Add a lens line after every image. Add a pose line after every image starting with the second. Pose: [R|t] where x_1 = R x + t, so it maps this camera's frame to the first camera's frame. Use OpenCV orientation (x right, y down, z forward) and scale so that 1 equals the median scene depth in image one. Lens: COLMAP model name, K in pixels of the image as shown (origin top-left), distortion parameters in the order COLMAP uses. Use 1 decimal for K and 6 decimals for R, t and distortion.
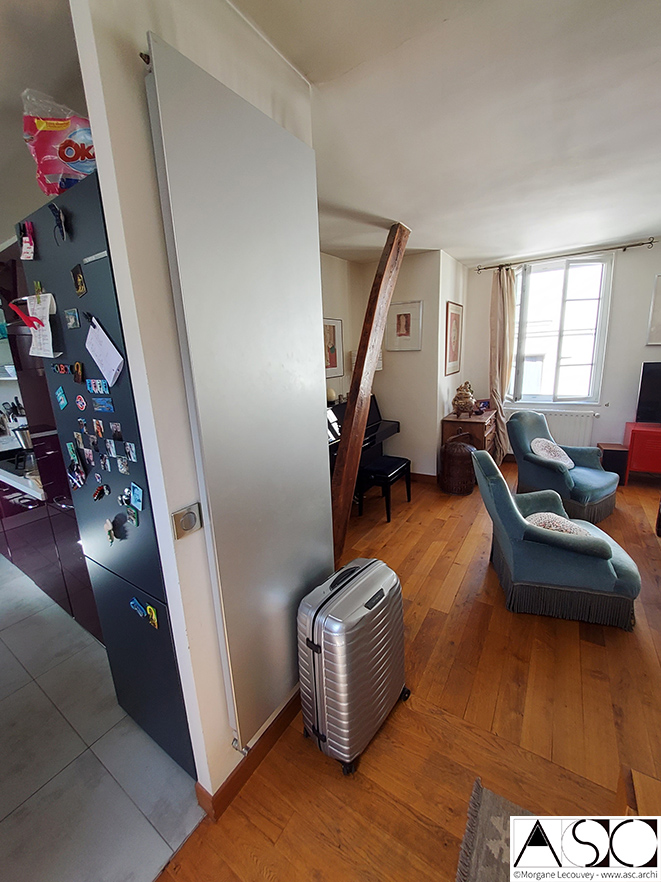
lens RADIAL K [[356.4, 0, 343.5], [0, 356.4, 439.3], [0, 0, 1]] dist [0.000905, -0.000235]
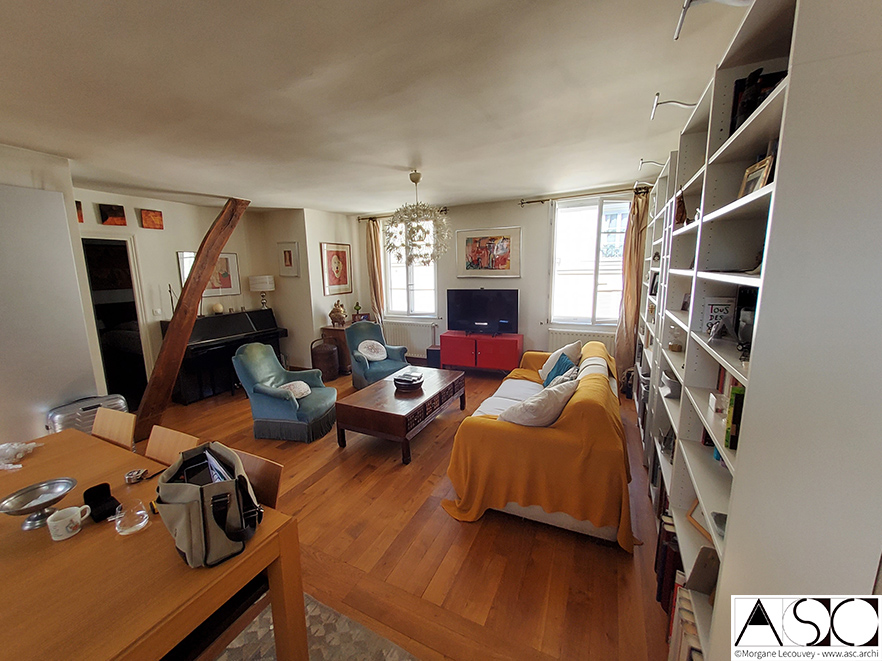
lens RADIAL K [[356.4, 0, 441.0], [0, 356.4, 330.5], [0, 0, 1]] dist [0.000905, -0.000235]
pose [[0.993559, 0.008493, 0.112994, 0.580100], [0.000836, 0.996610, -0.082263, 0.067320], [-0.113309, 0.081827, 0.990184, -0.392070]]
